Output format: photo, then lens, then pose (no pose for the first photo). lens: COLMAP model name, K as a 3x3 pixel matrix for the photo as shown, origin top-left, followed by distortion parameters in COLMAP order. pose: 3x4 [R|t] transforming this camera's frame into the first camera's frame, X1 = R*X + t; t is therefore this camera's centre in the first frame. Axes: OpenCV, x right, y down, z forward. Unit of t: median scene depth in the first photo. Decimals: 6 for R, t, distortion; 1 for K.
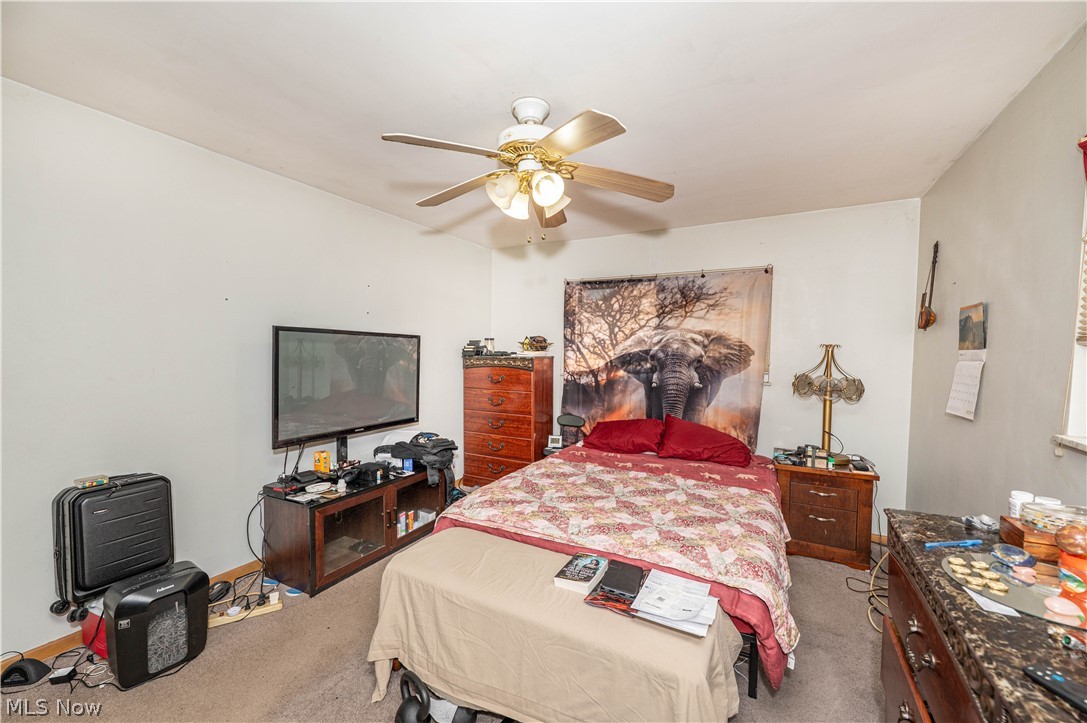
lens RADIAL K [[431.5, 0, 544.2], [0, 431.5, 363.5], [0, 0, 1]] dist [-0.001794, -0.000024]
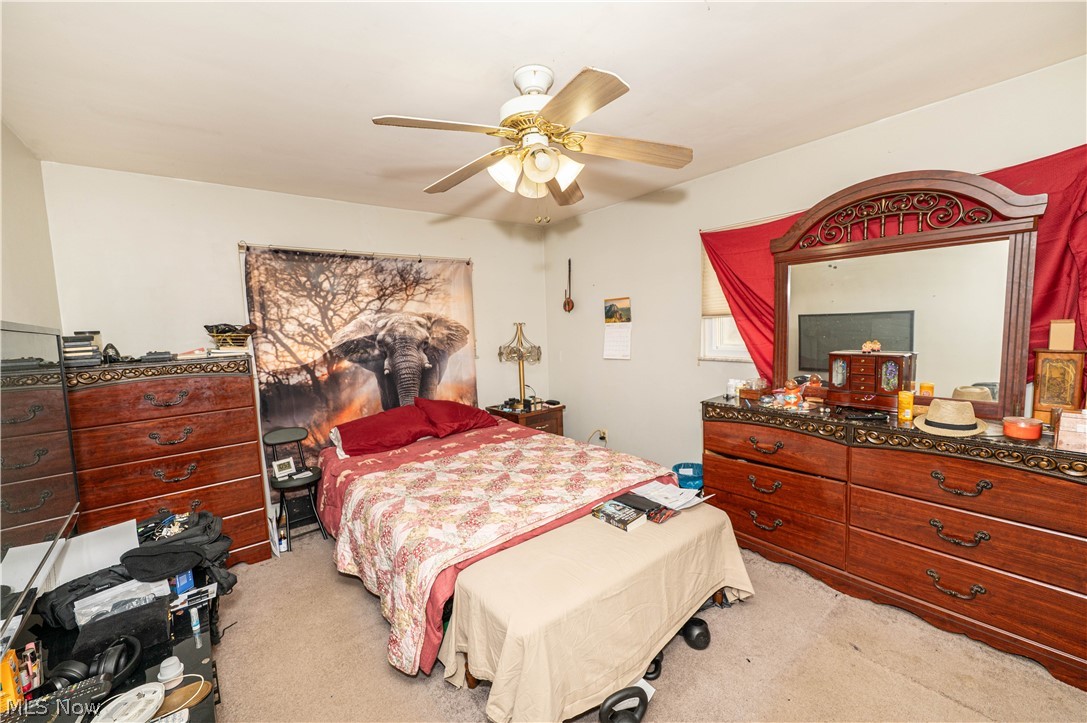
lens RADIAL K [[431.5, 0, 538.5], [0, 431.5, 356.6], [0, 0, 1]] dist [-0.001794, -0.000024]
pose [[0.387197, -0.098188, 0.916754, -0.477839], [0.076831, 0.994291, 0.074042, -0.027729], [-0.918790, 0.041767, 0.392530, 0.324106]]
